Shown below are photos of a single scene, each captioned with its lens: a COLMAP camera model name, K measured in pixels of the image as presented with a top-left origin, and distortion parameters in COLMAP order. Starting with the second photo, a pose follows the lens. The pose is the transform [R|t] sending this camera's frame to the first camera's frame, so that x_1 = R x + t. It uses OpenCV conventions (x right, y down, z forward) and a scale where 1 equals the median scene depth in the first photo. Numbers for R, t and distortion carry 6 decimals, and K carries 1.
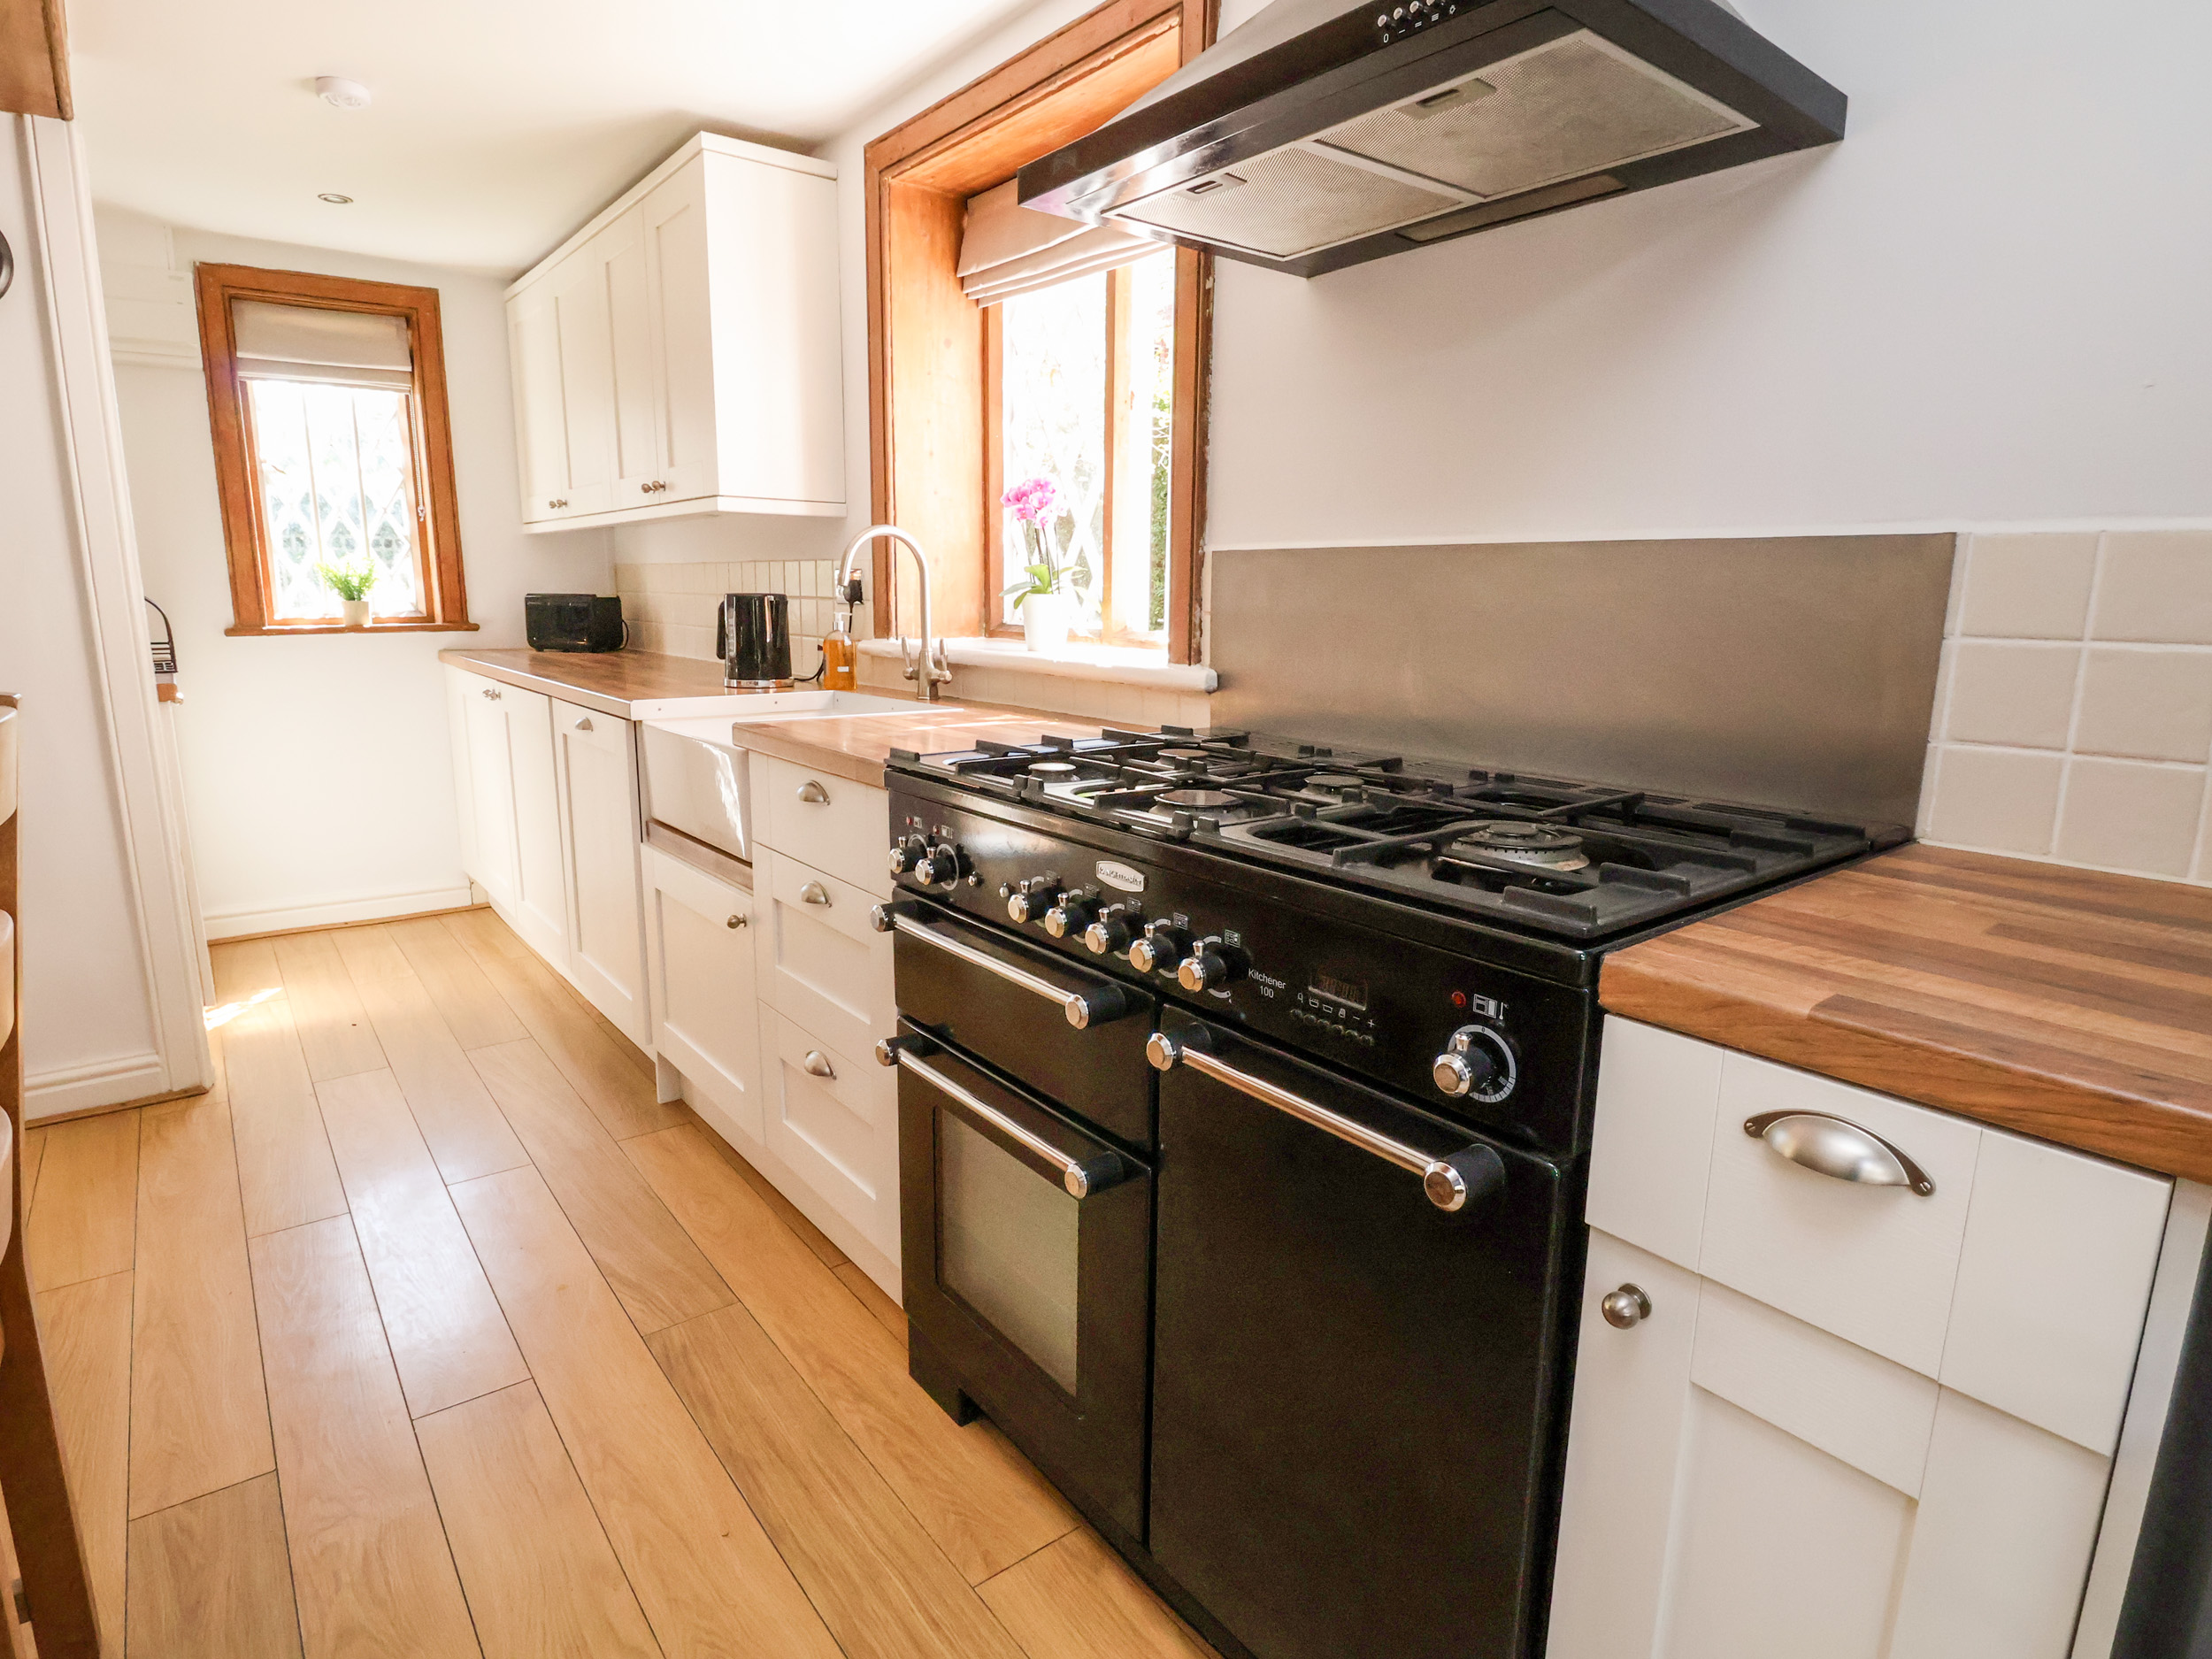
lens RADIAL K [[1186.2, 0, 1115.9], [0, 1186.2, 834.3], [0, 0, 1]] dist [-0.012364, -0.006428]
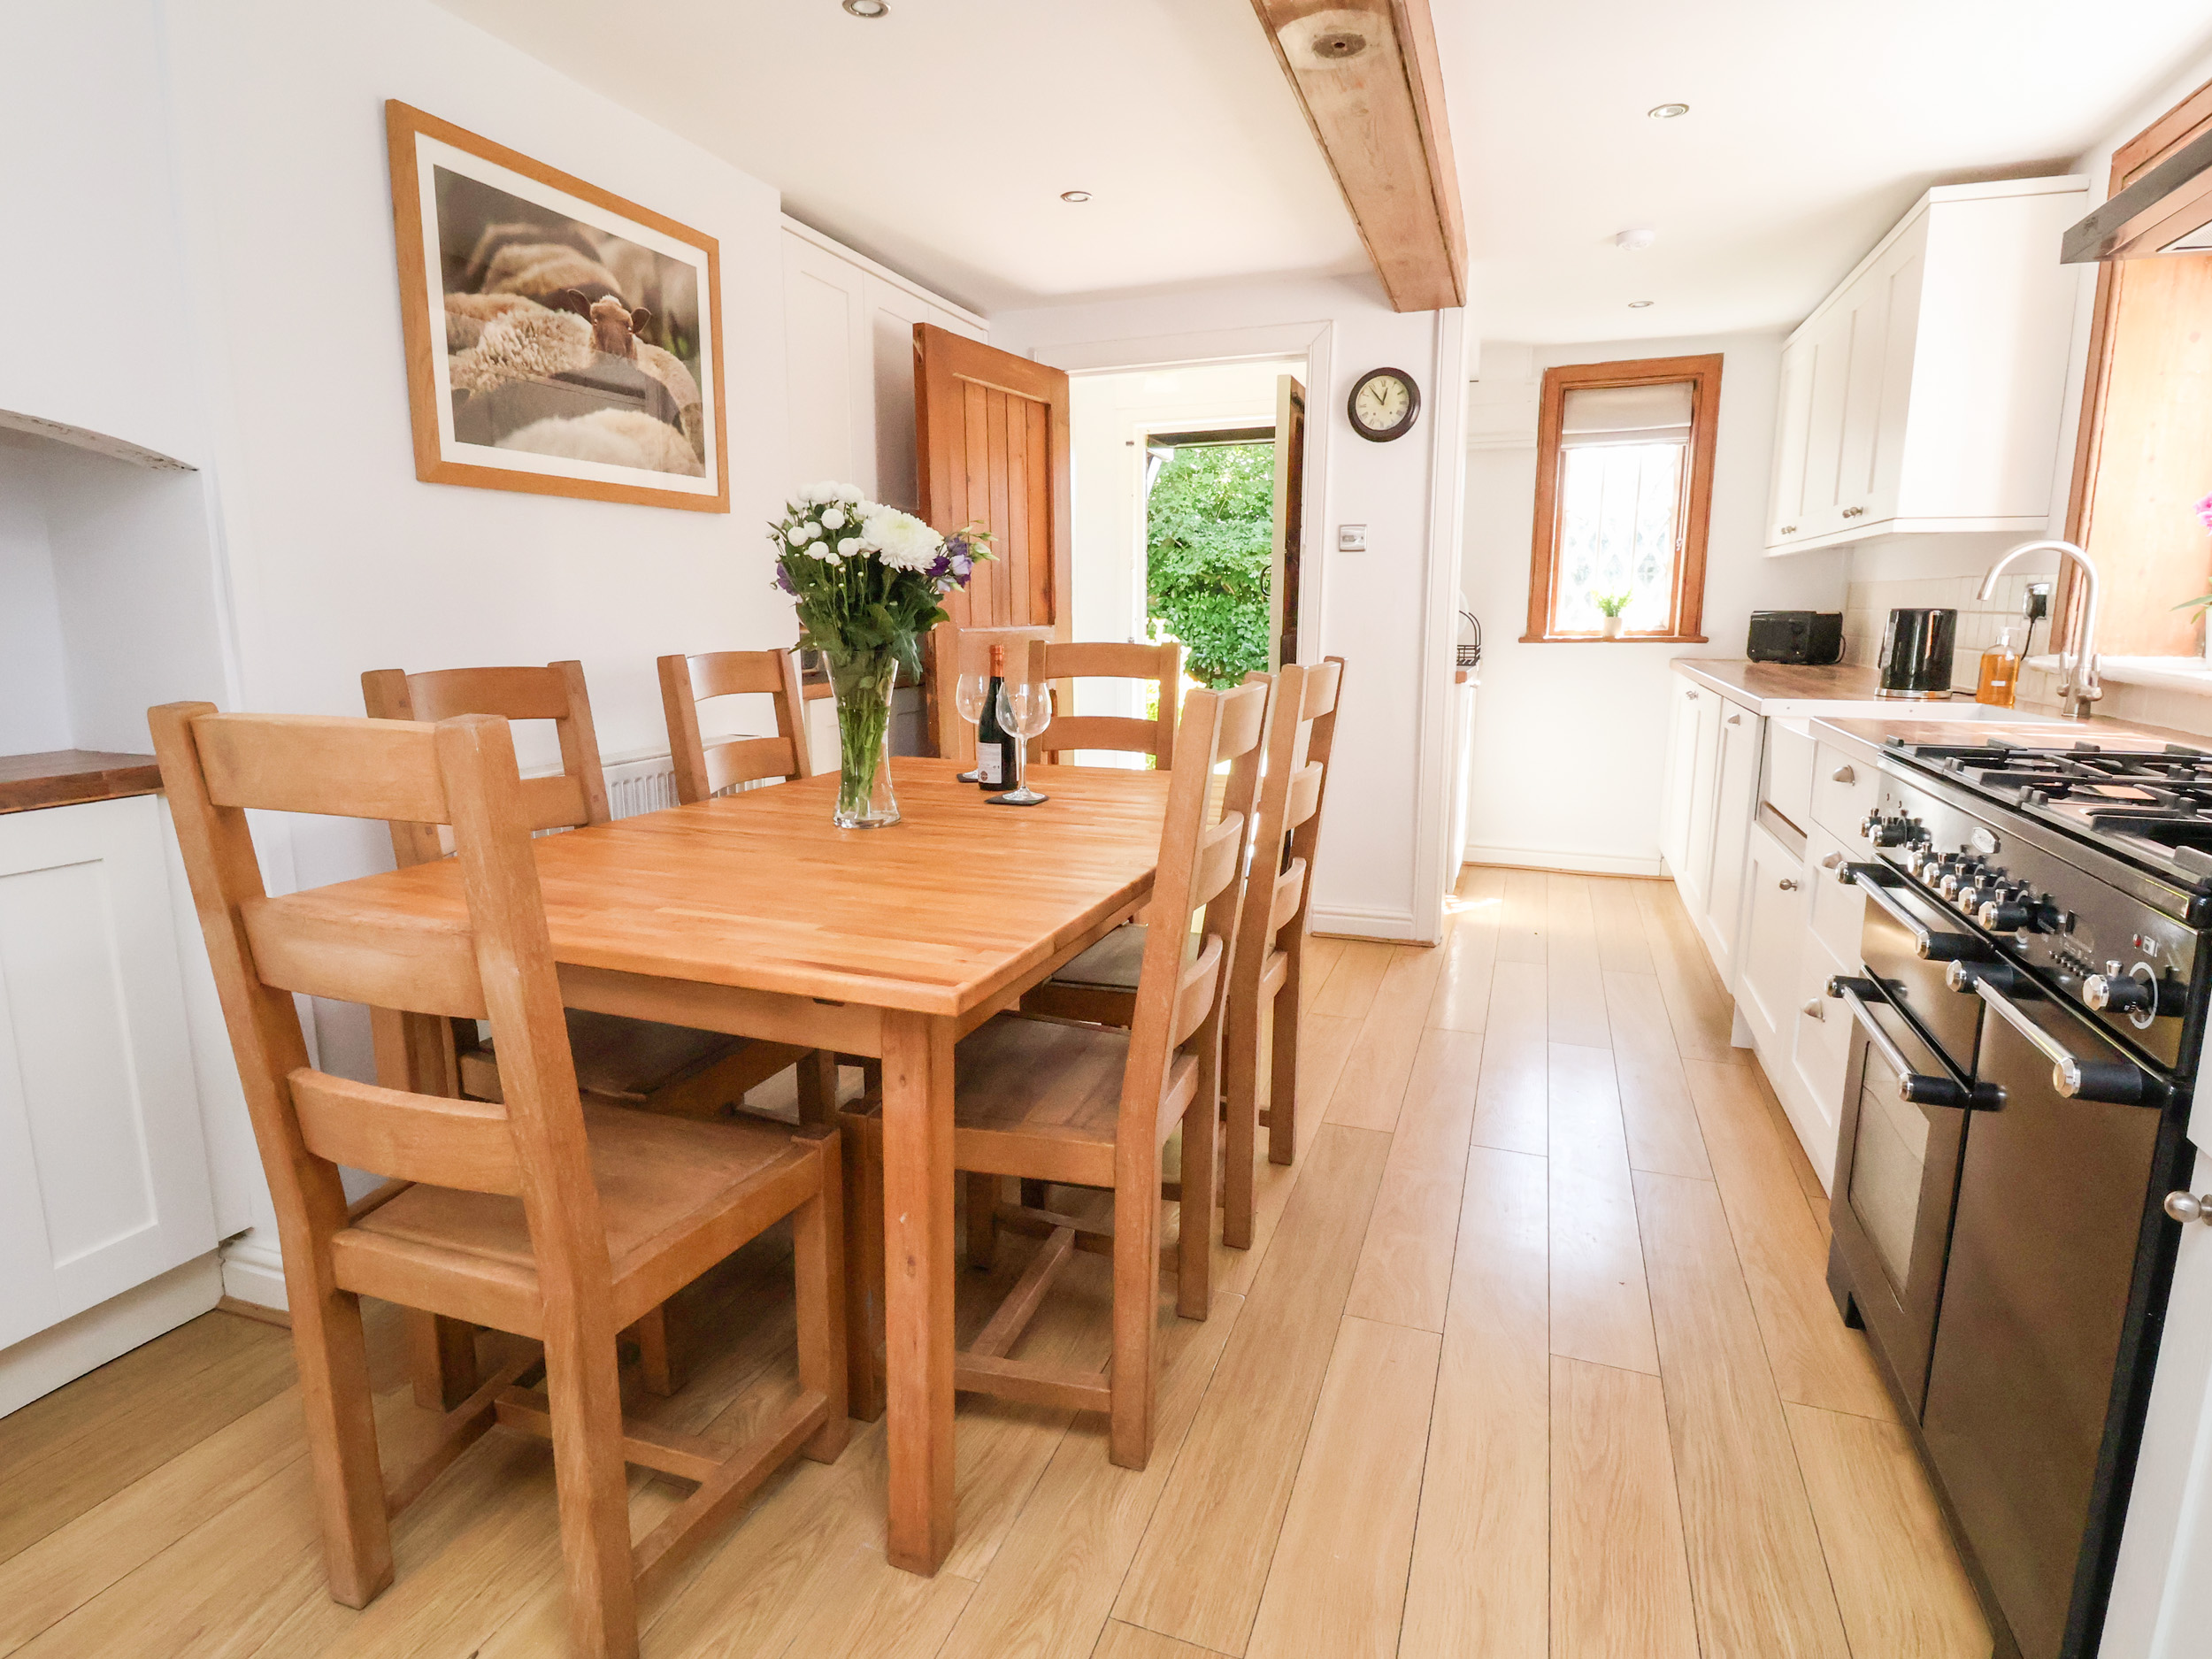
lens RADIAL K [[1186.2, 0, 1106.1], [0, 1186.2, 834.6], [0, 0, 1]] dist [-0.012364, -0.006428]
pose [[0.528742, 0.147463, -0.835875, 0.205932], [-0.160322, 0.984417, 0.072255, 0.033499], [0.833504, 0.095805, 0.544144, -0.148568]]
